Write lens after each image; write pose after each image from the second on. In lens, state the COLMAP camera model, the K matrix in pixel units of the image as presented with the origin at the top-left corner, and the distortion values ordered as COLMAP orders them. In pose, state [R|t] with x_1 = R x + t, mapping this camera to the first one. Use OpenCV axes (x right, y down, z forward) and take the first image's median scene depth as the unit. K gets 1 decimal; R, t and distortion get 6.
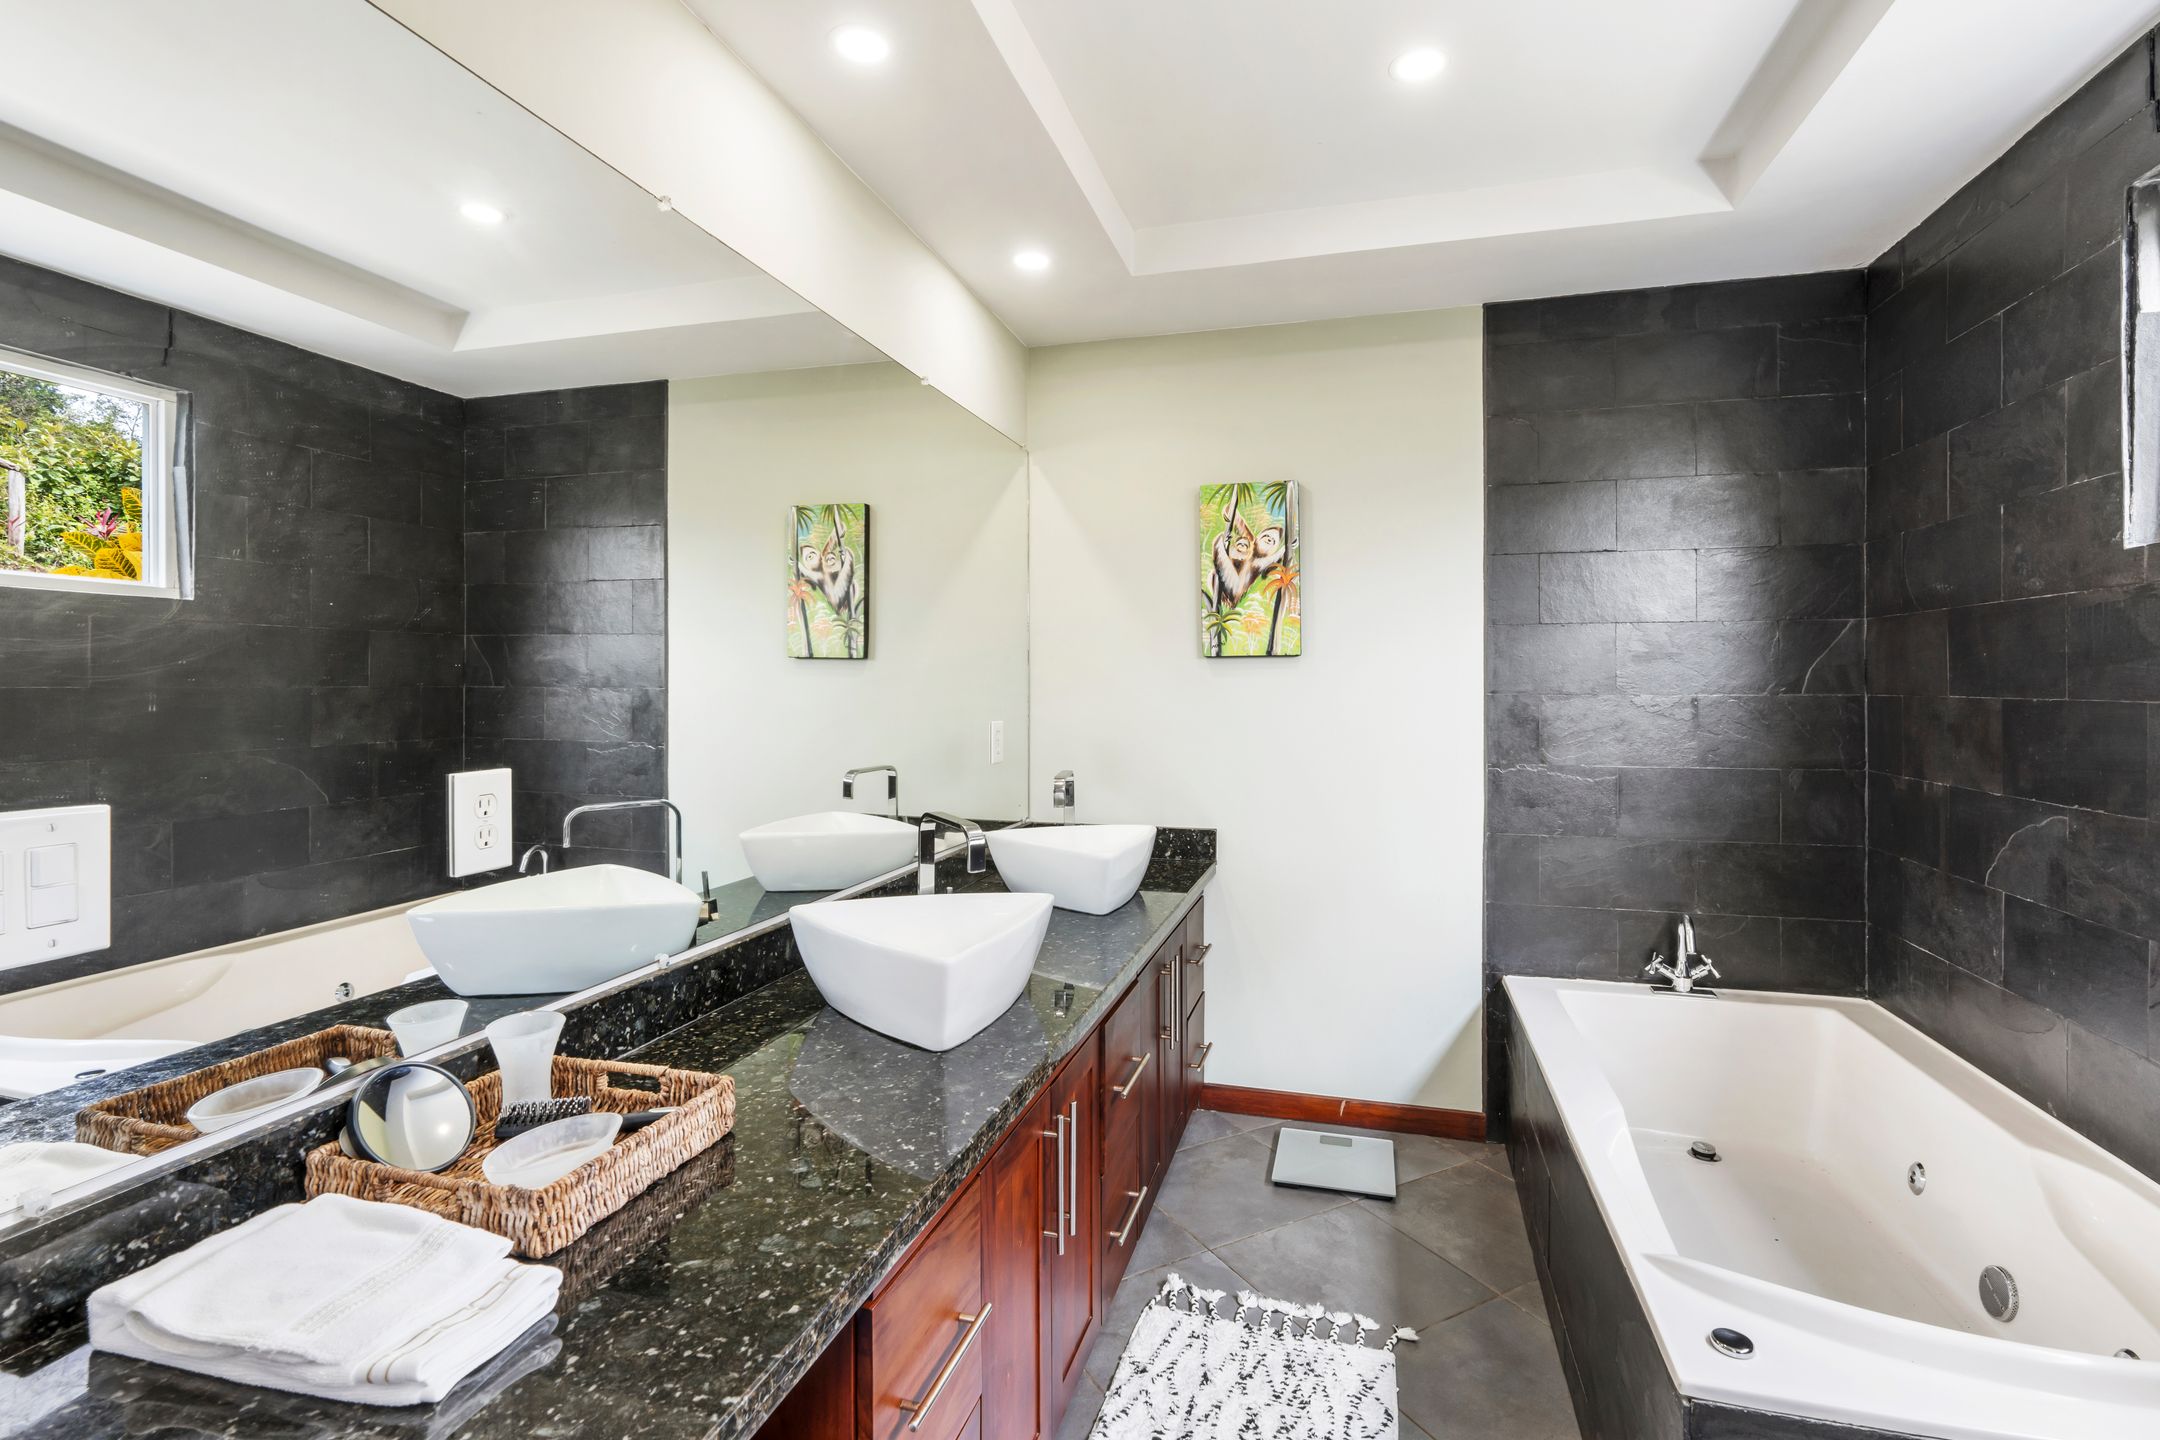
lens RADIAL K [[986.9, 0, 1113.1], [0, 986.9, 694.5], [0, 0, 1]] dist [-0.003766, 0.001883]
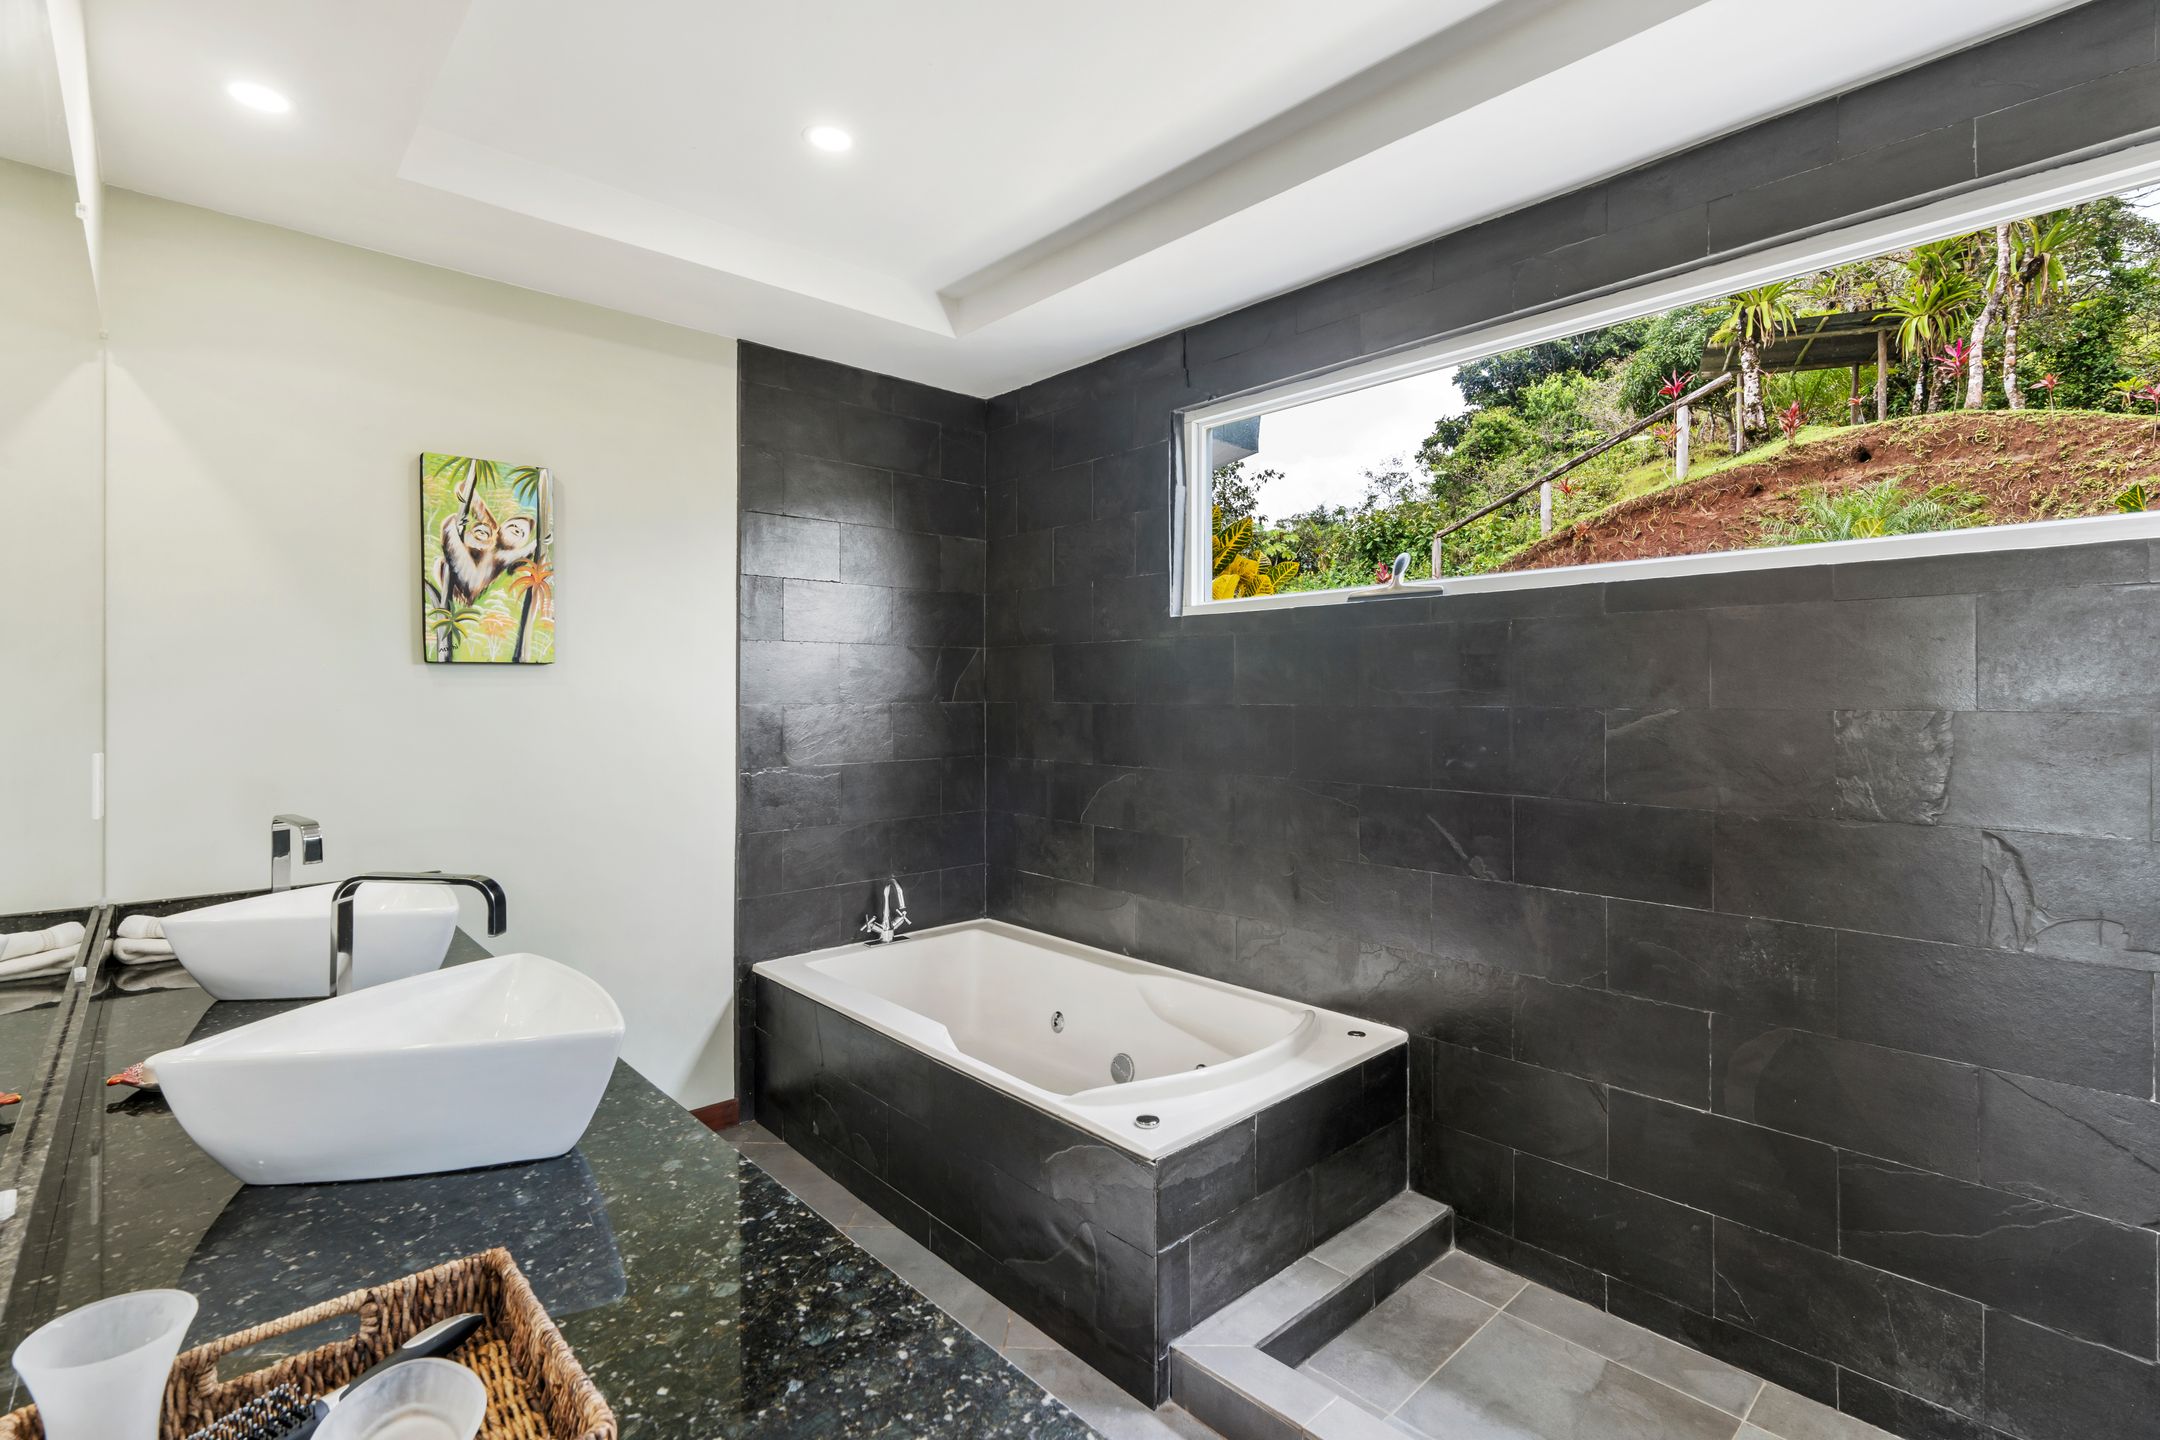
lens RADIAL K [[986.9, 0, 1081.7], [0, 986.9, 703.0], [0, 0, 1]] dist [-0.003766, 0.001883]
pose [[0.542040, -0.008215, 0.840312, -0.326059], [0.010683, 0.999939, 0.002885, -0.001001], [-0.840285, 0.007413, 0.542095, 0.111379]]
